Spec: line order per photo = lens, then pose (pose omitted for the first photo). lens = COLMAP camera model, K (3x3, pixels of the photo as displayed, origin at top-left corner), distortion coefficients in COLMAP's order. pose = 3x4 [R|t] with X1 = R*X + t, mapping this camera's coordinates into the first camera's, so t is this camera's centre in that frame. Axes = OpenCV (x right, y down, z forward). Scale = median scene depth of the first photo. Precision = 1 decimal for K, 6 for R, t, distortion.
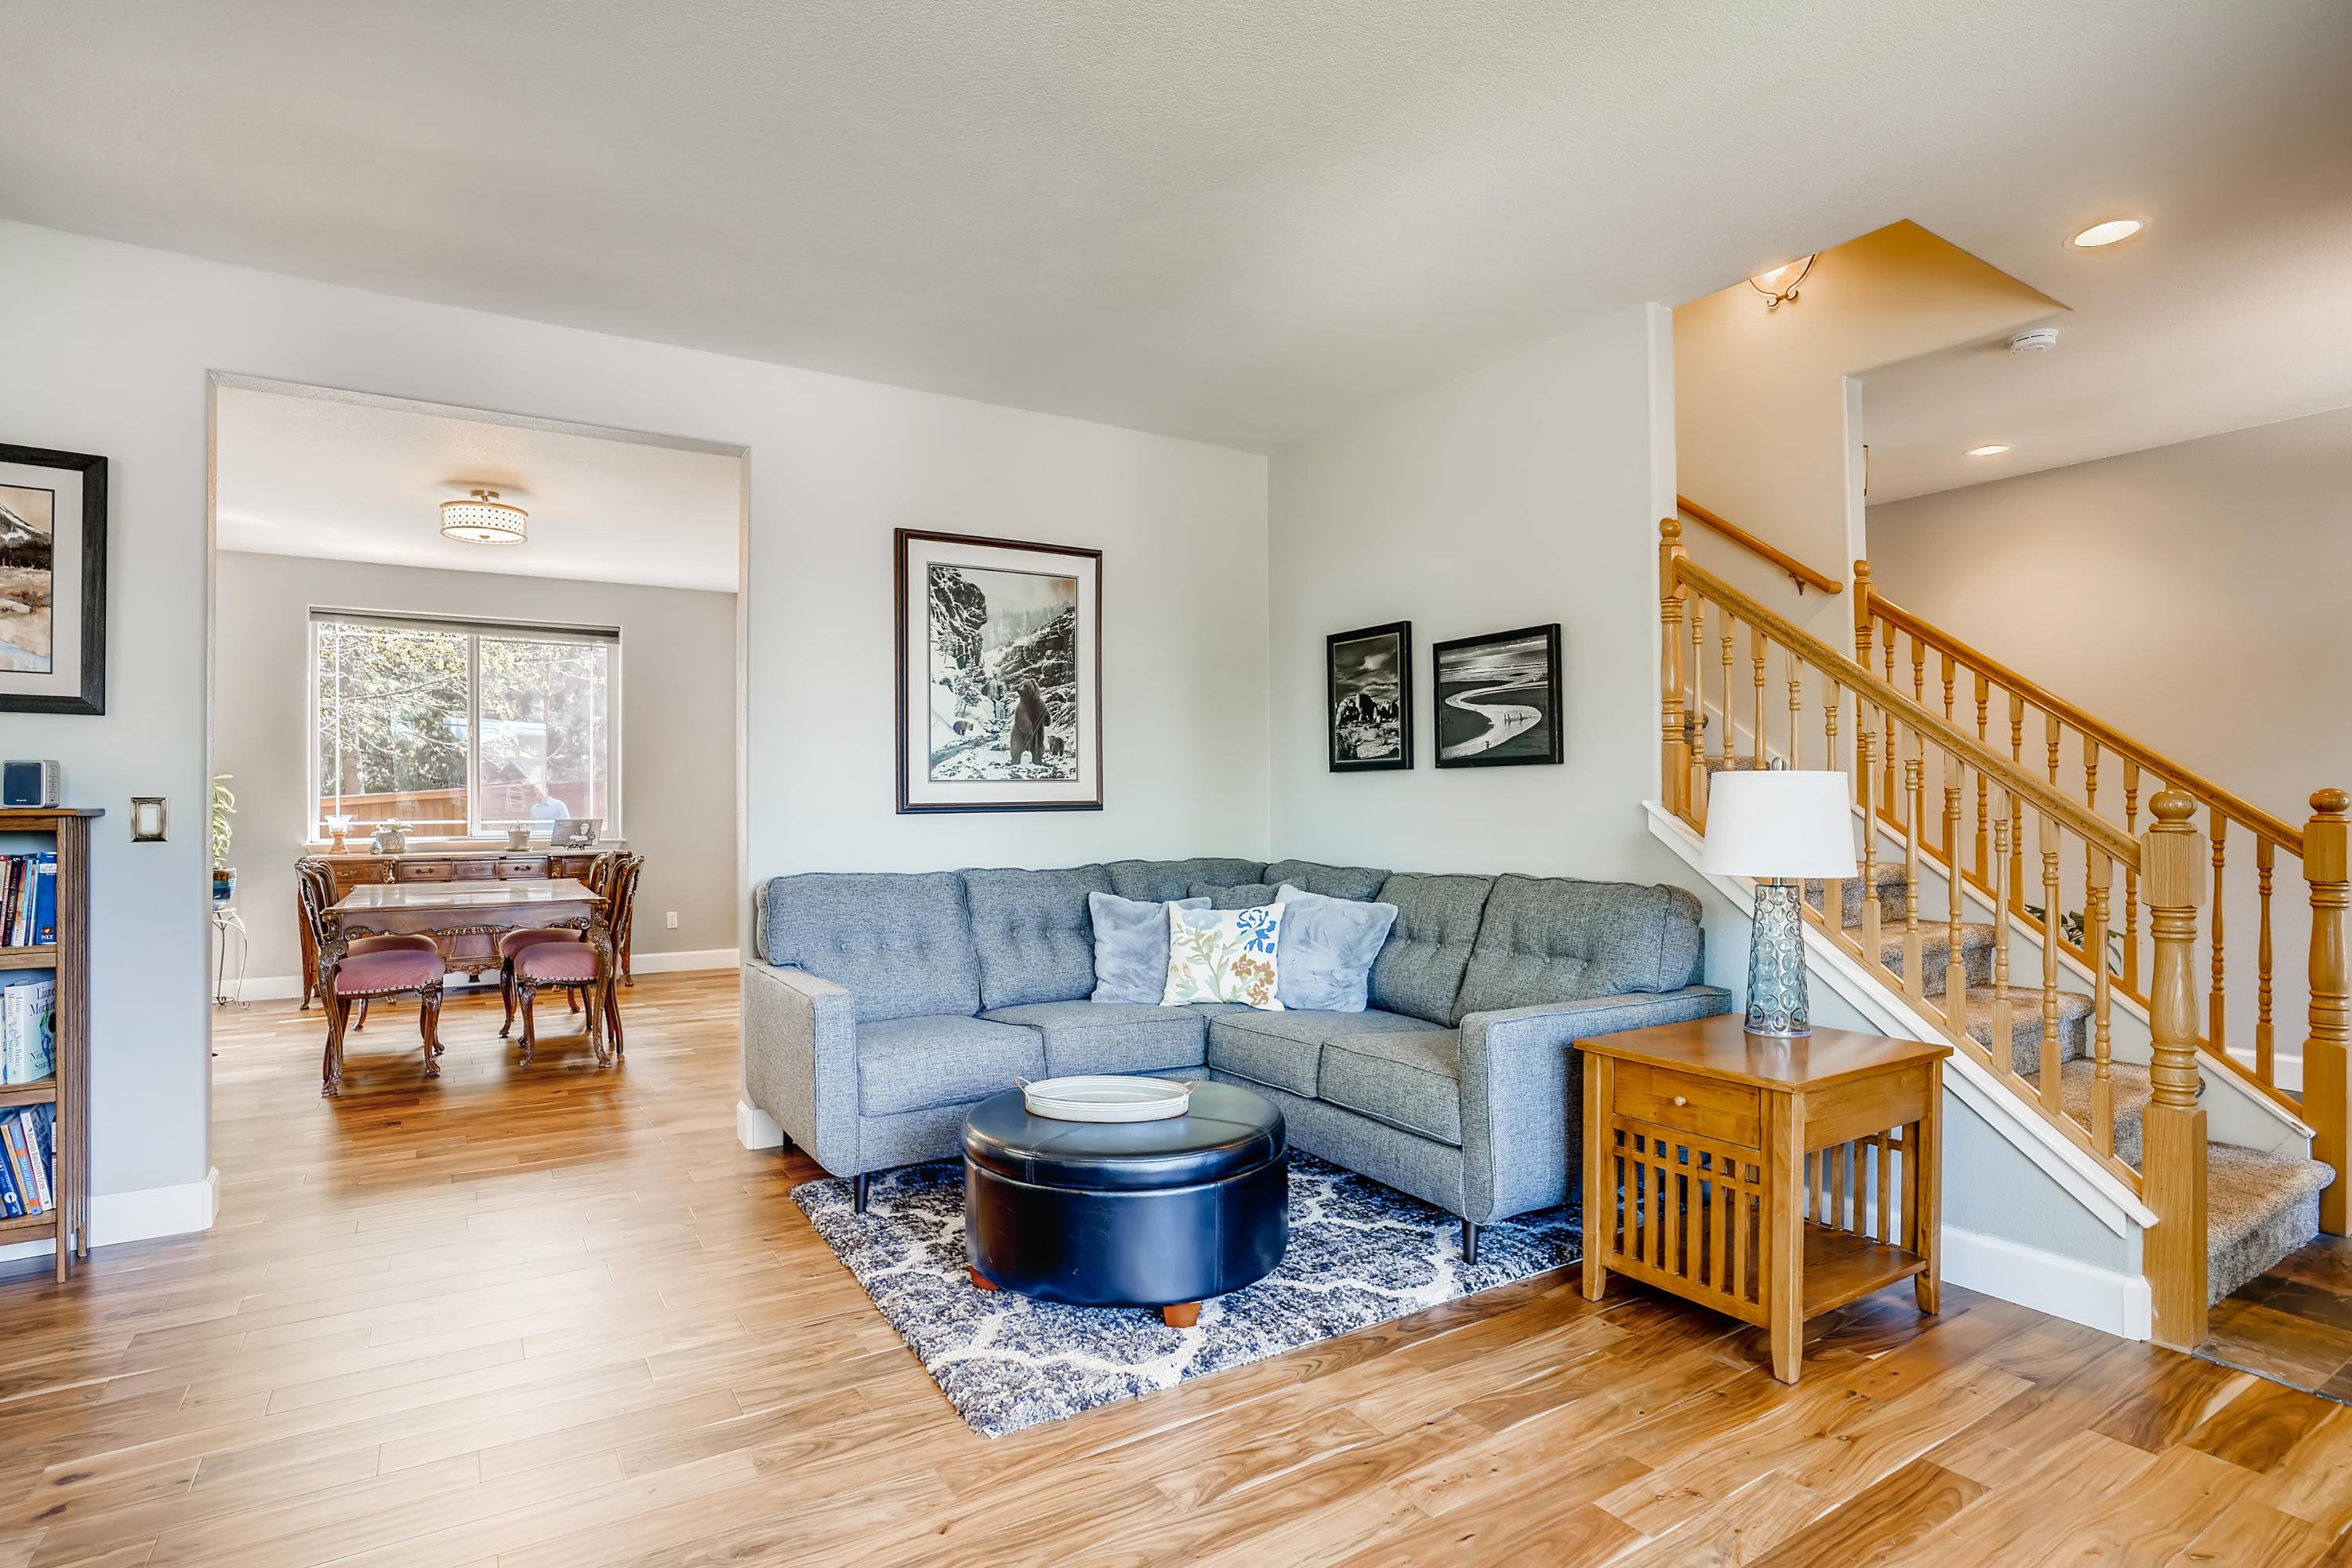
lens RADIAL K [[1143.1, 0, 1174.2], [0, 1143.1, 787.9], [0, 0, 1]] dist [-0.065626, 0.028161]
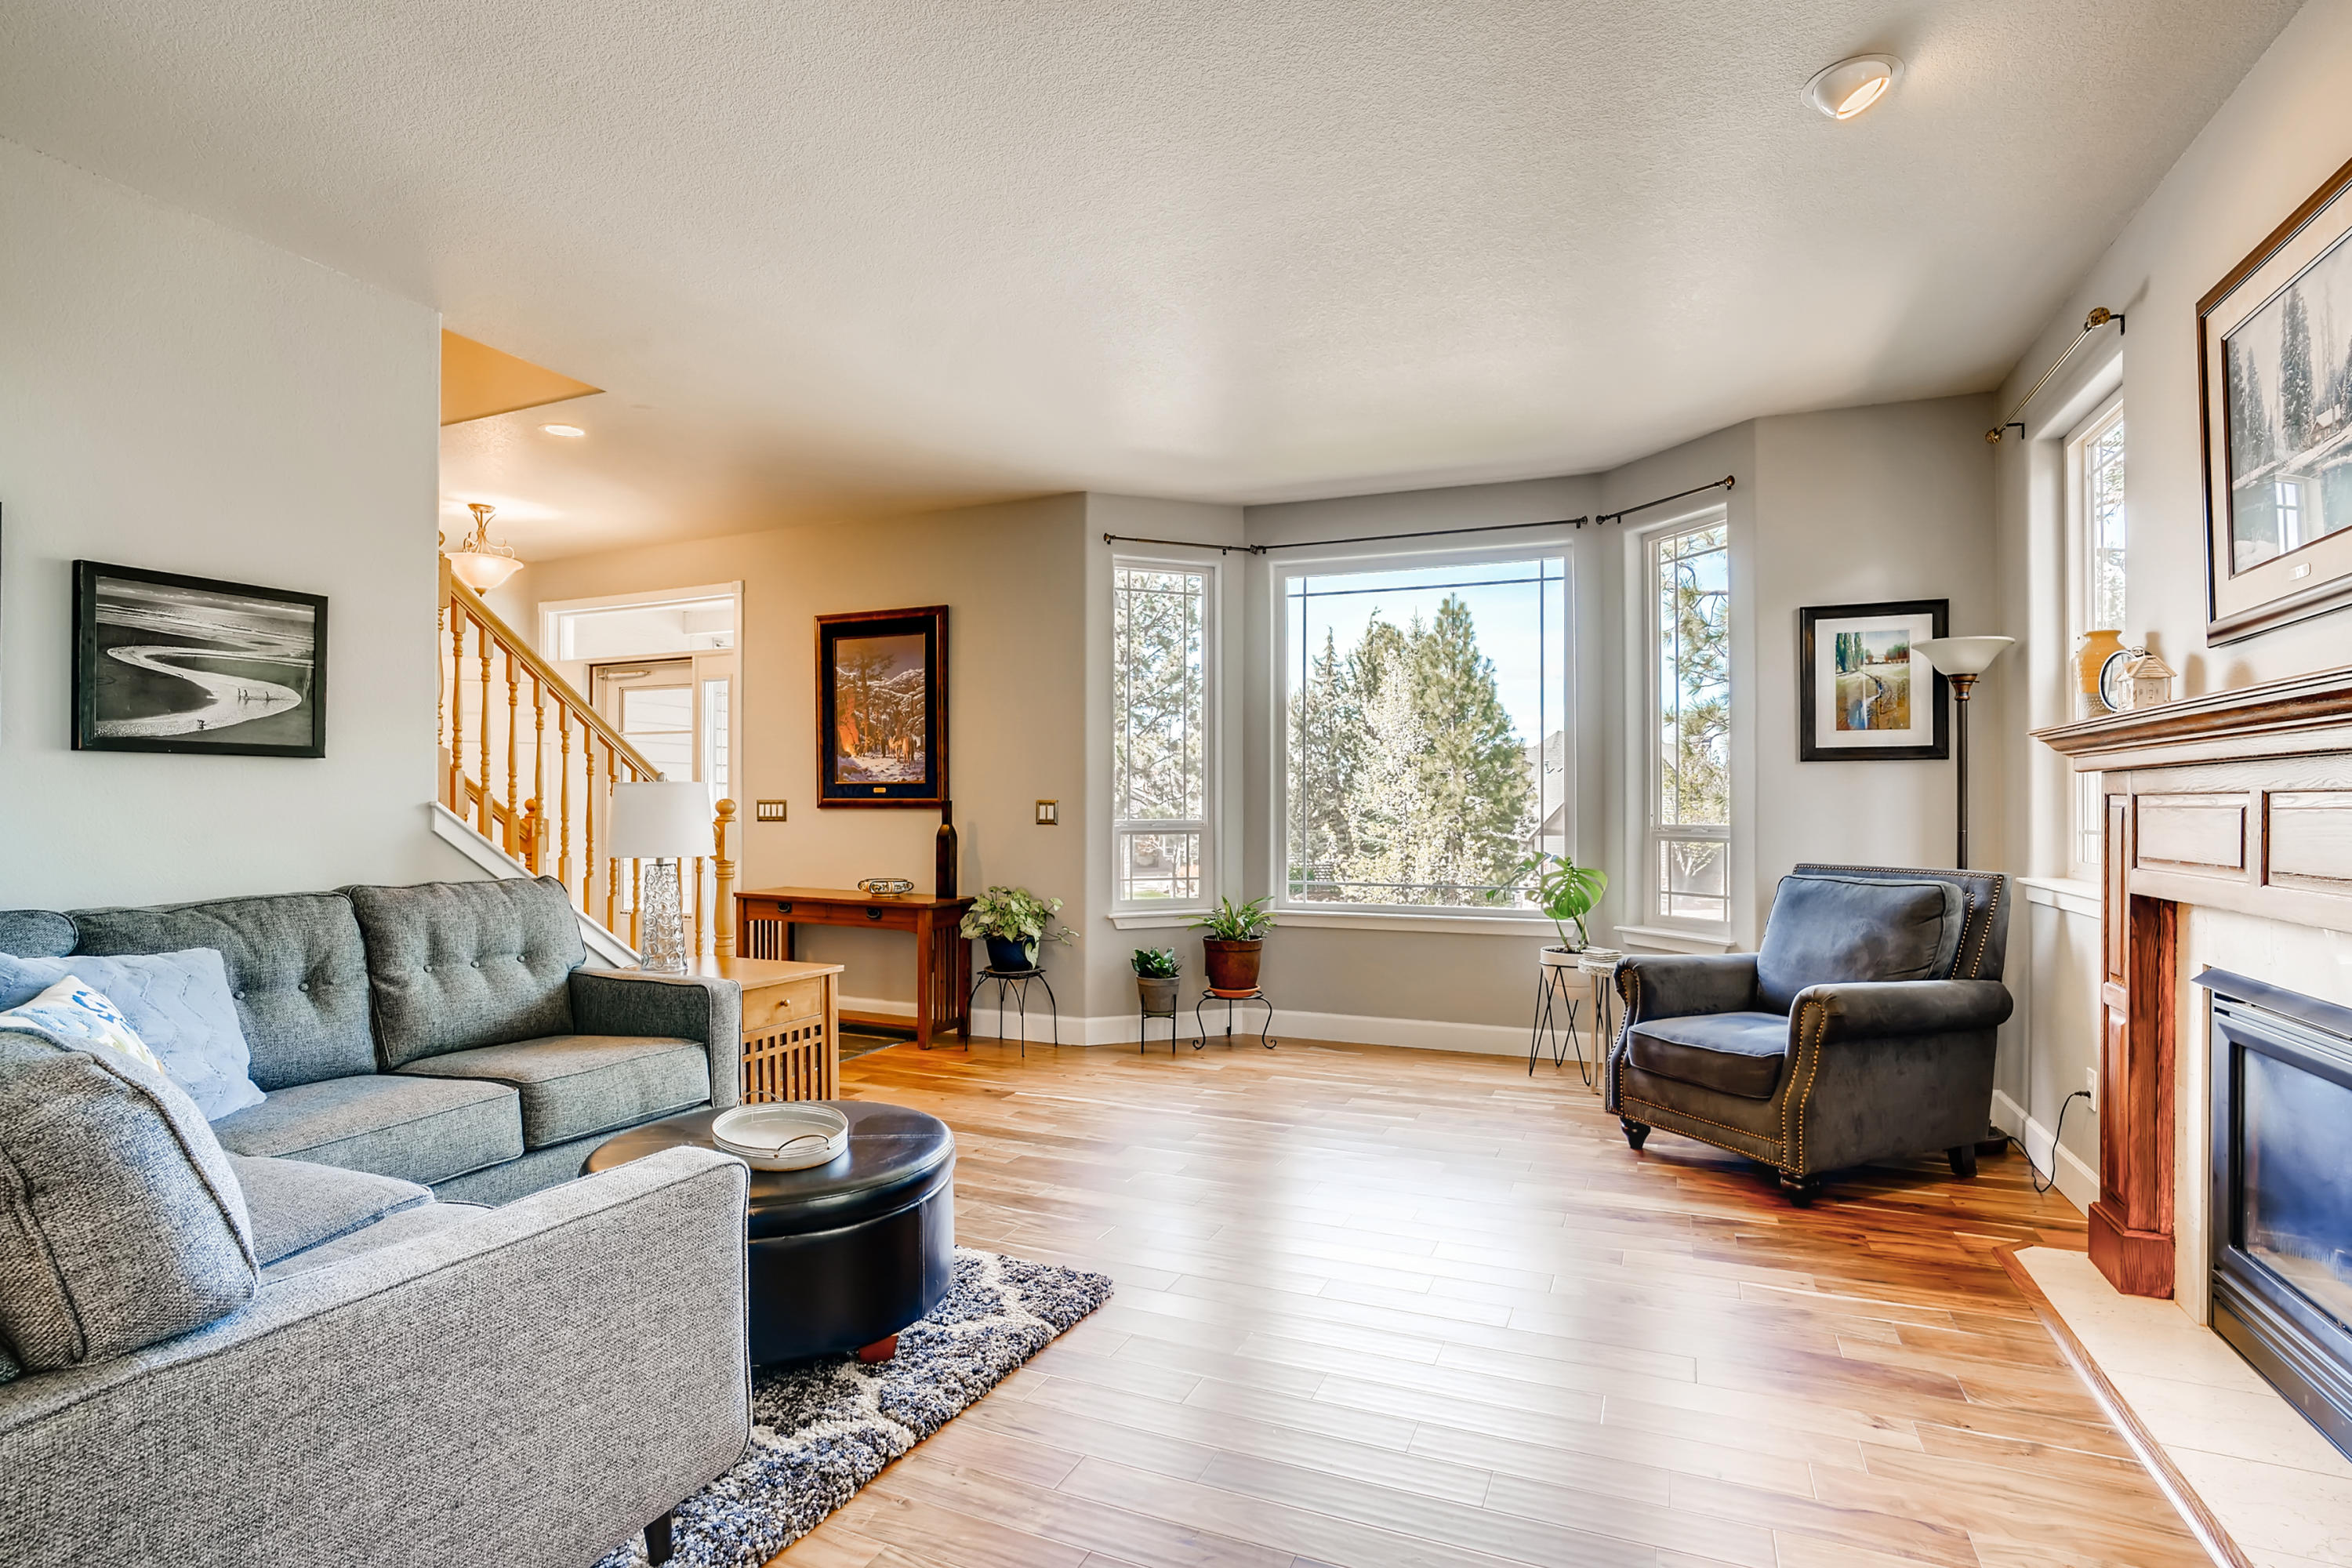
lens RADIAL K [[1143.1, 0, 1174.2], [0, 1143.1, 787.9], [0, 0, 1]] dist [-0.065626, 0.028161]
pose [[-0.550451, 0.009280, 0.834816, -0.738838], [-0.016317, 0.999628, -0.021872, 0.009398], [-0.834708, -0.025661, -0.550095, 0.938558]]
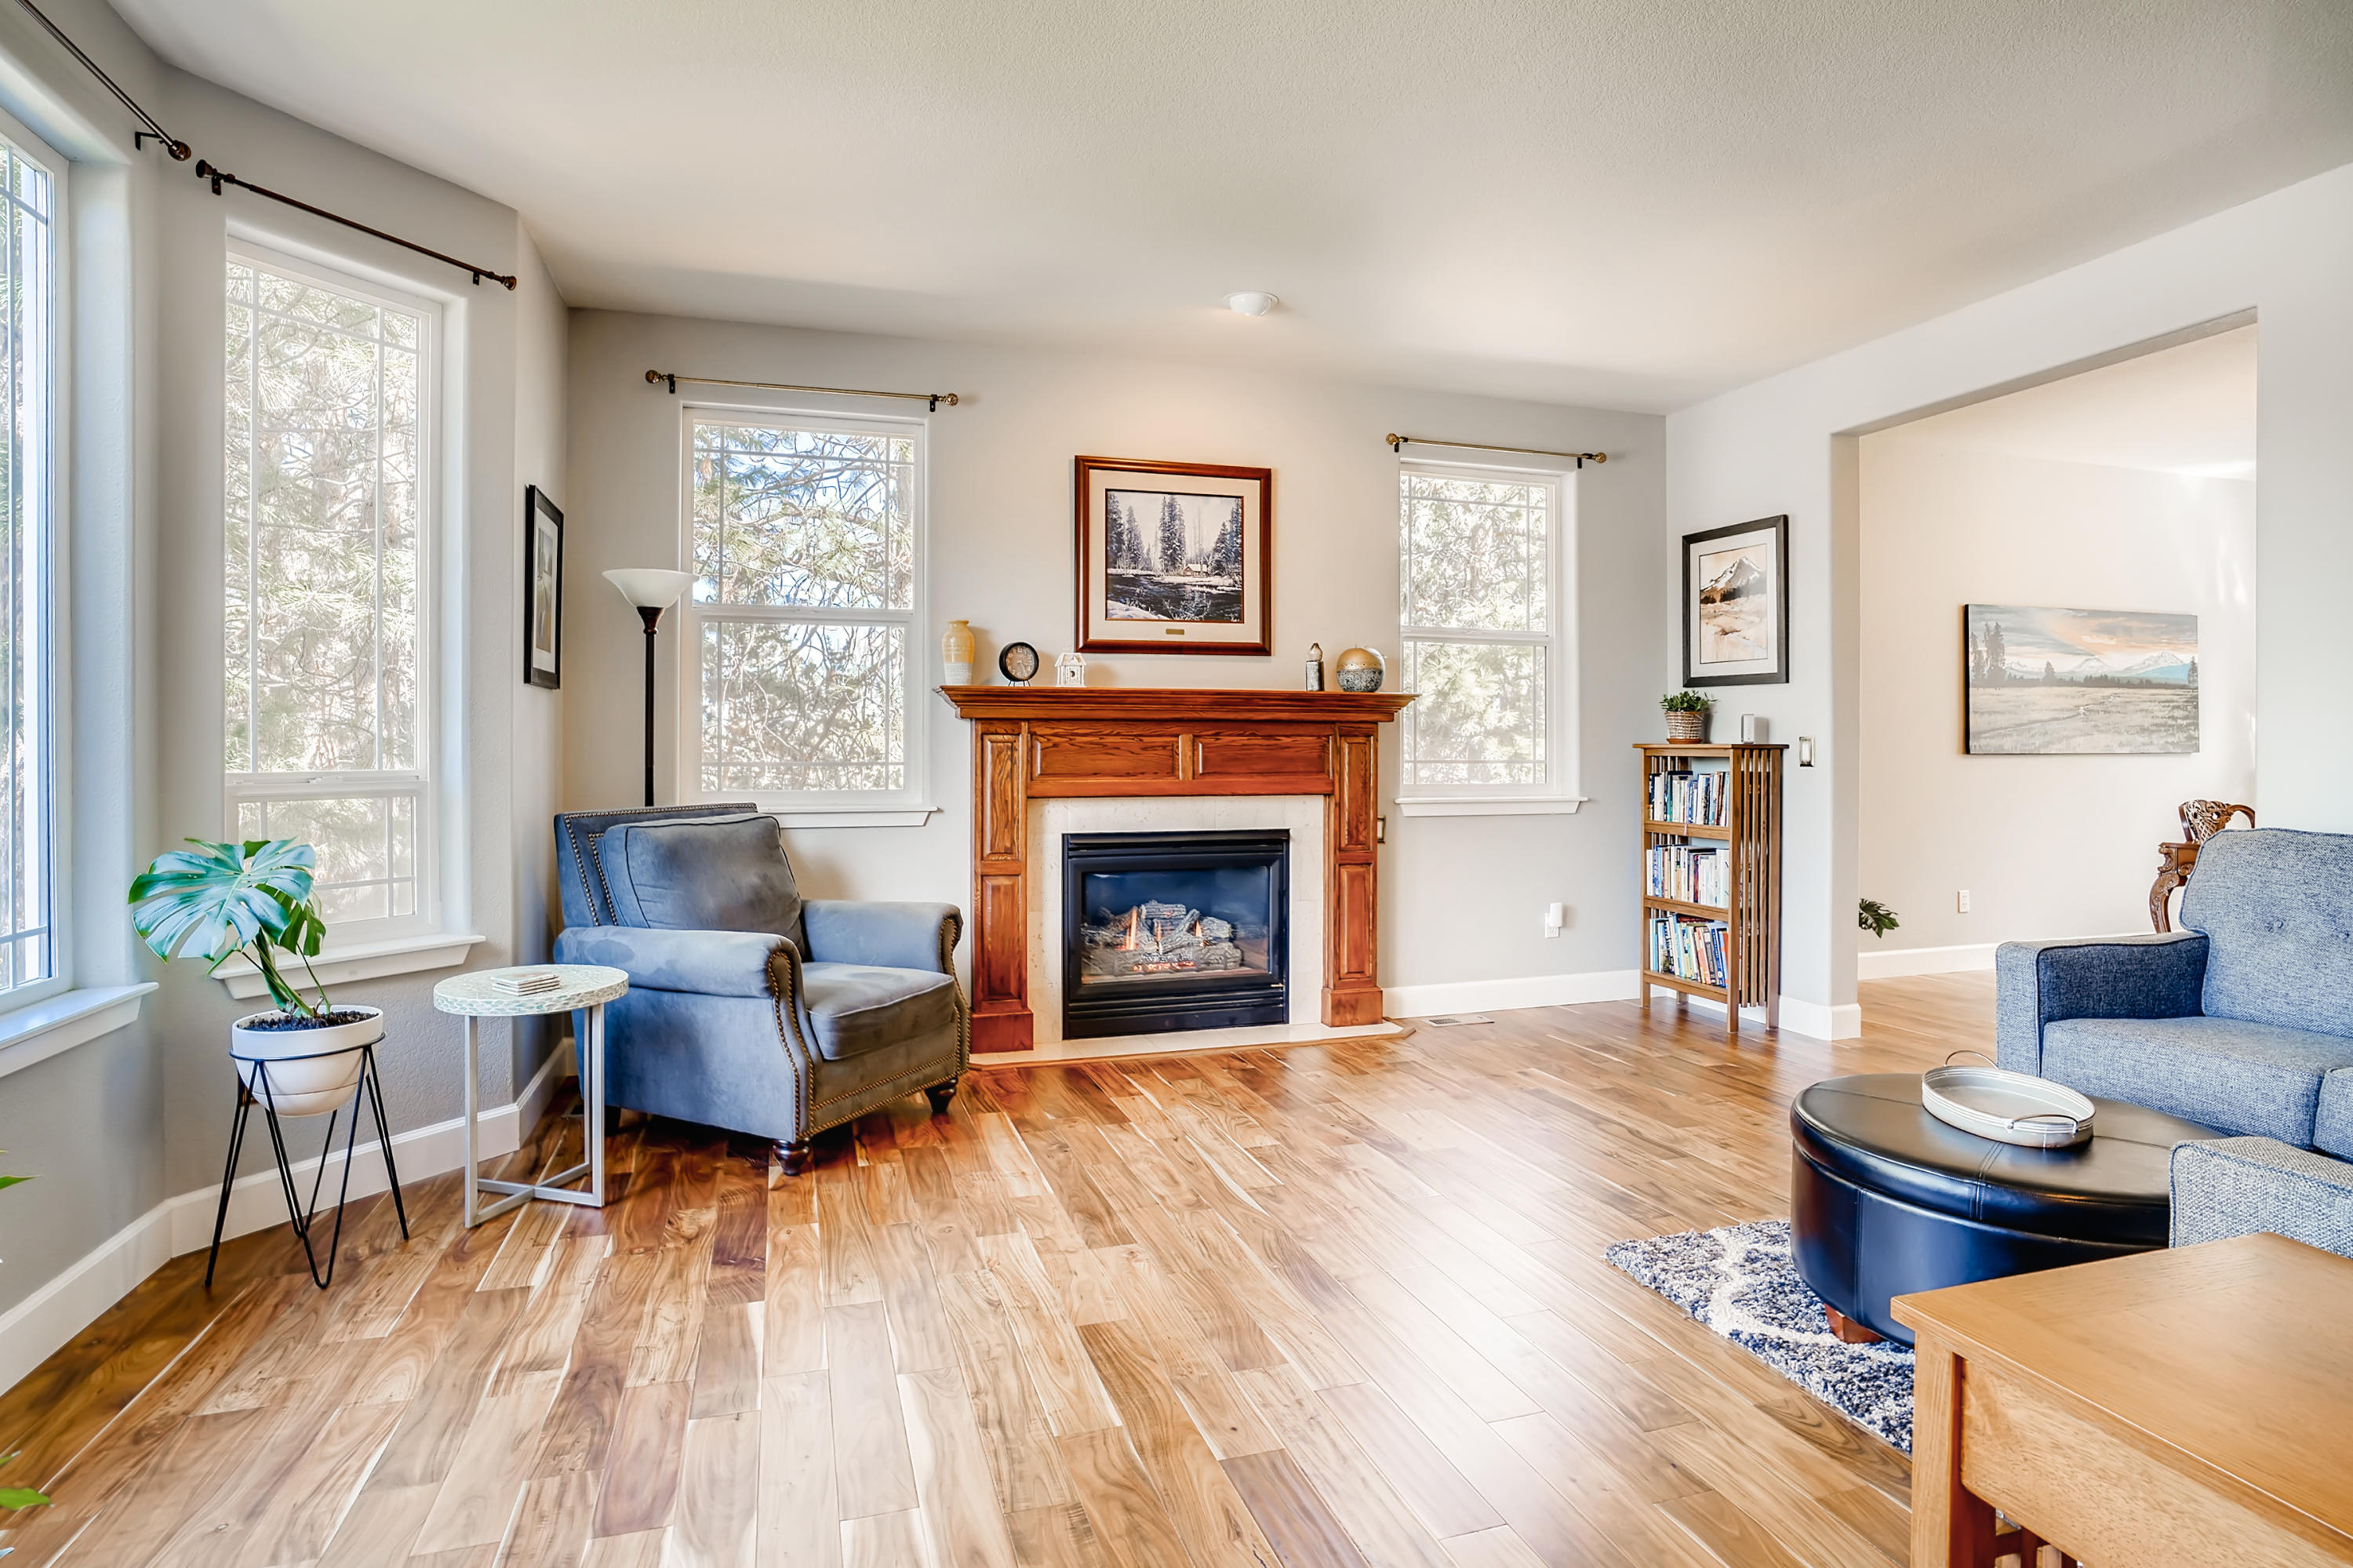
lens RADIAL K [[1213.6, 0, 1178.5], [0, 1213.6, 796.8], [0, 0, 1]] dist [-0.029696, 0.000302]
pose [[-0.280175, 0.035240, -0.959302, 0.675946], [0.020406, 0.999319, 0.030750, 0.016077], [0.959732, -0.010960, -0.280703, 0.514333]]
